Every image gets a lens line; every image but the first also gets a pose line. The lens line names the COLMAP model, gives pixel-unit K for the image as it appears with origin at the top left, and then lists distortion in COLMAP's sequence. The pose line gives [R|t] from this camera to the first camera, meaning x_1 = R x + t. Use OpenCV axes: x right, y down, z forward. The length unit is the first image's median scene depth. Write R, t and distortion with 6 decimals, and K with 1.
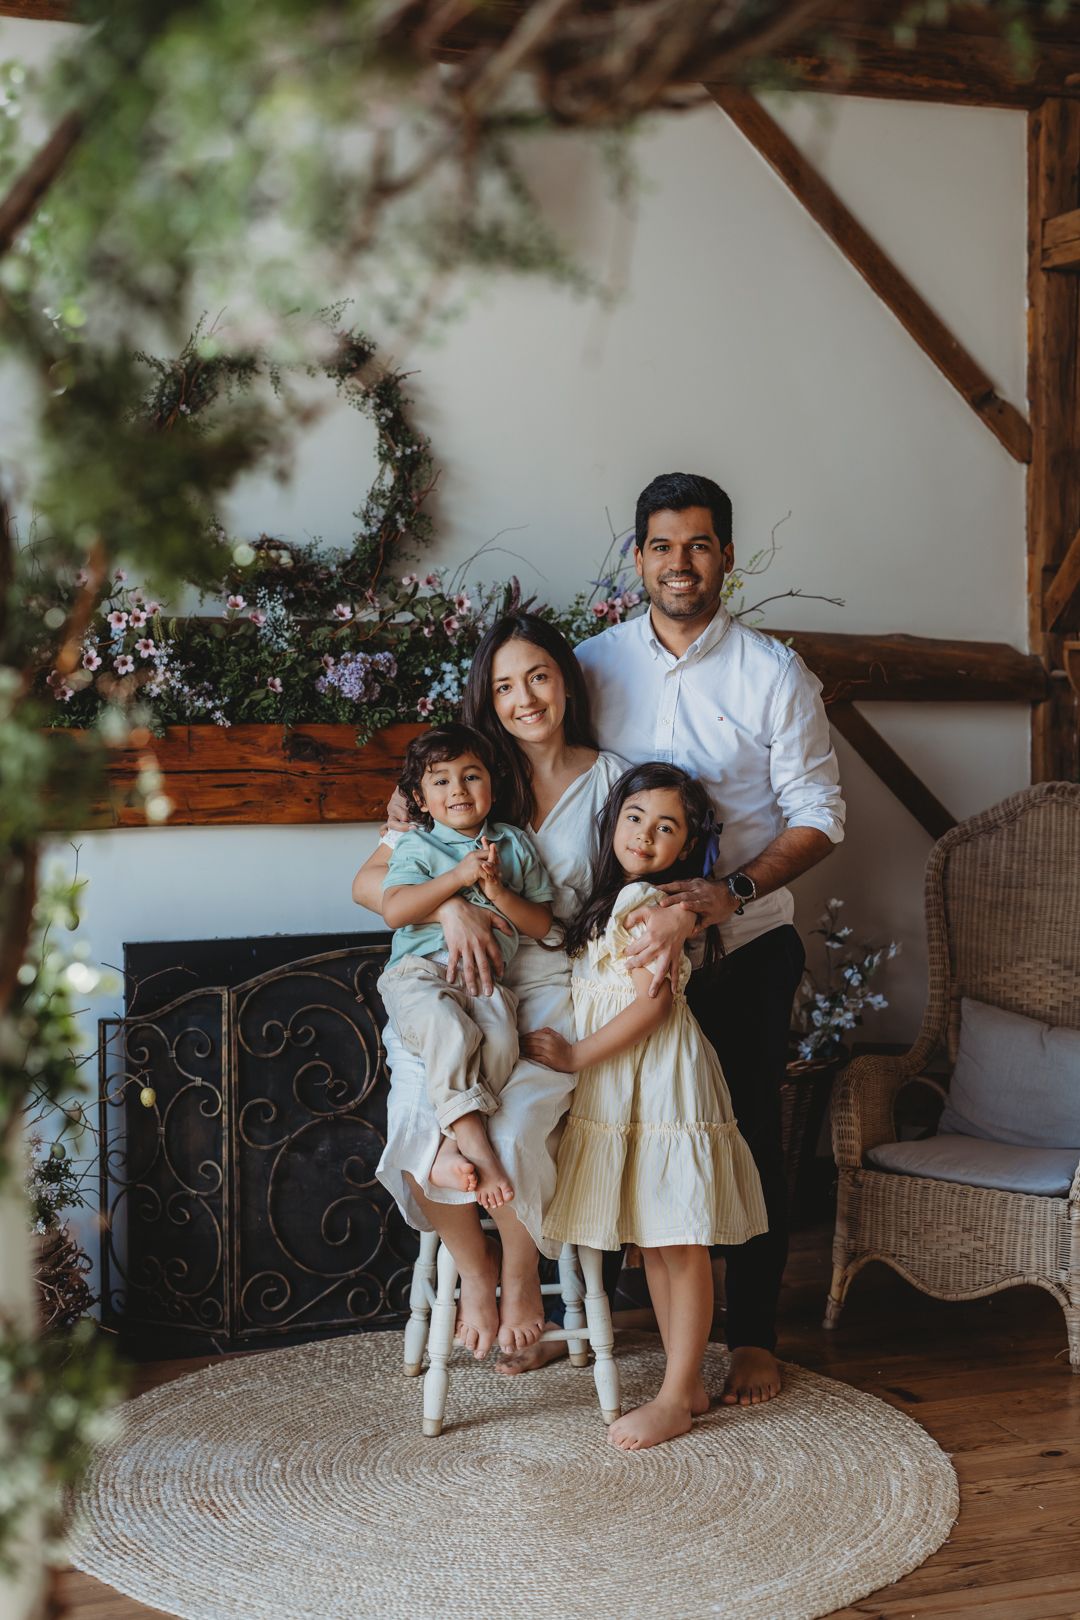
lens RADIAL K [[2880.4, 0, 540.0], [0, 2880.4, 810.0], [0, 0, 1]] dist [0.010796, -0.795322]
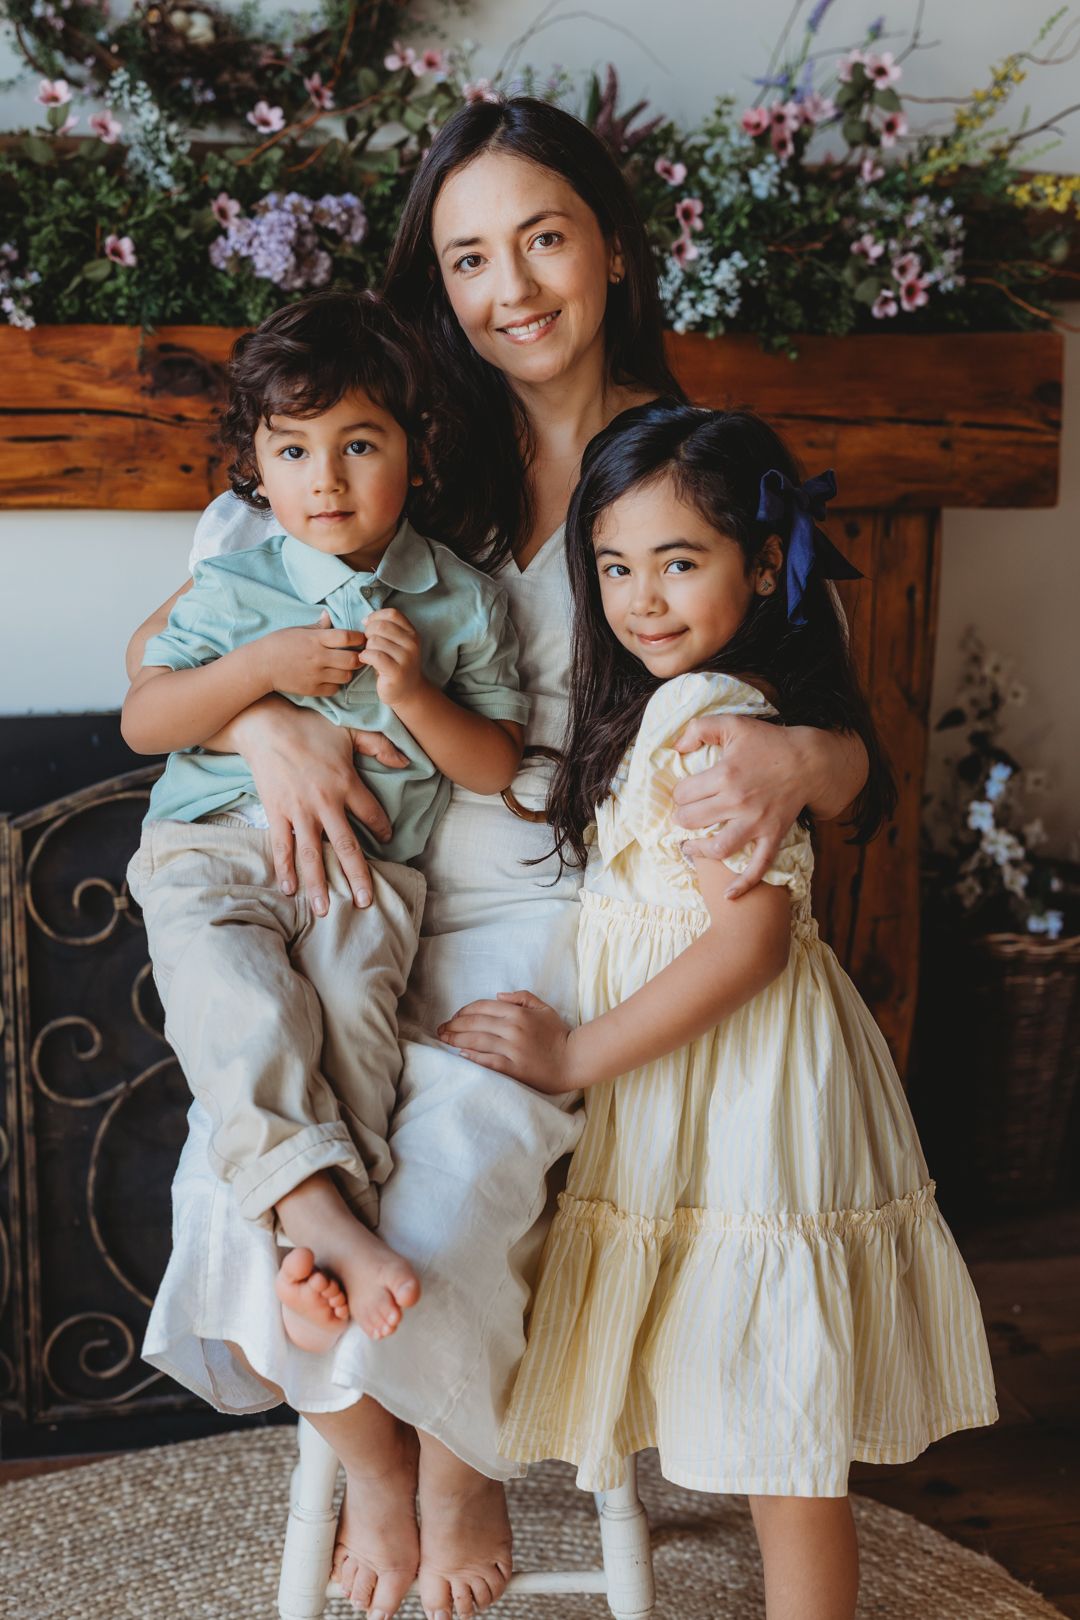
lens RADIAL K [[2576.2, 0, 517.4], [0, 2576.2, 808.8], [0, 0, 1]] dist [0.040586, -0.088180]
pose [[0.989670, 0.041167, -0.137327, 0.051581], [-0.020047, 0.988213, 0.151767, -0.015071], [0.141956, -0.147446, 0.978830, 0.519178]]
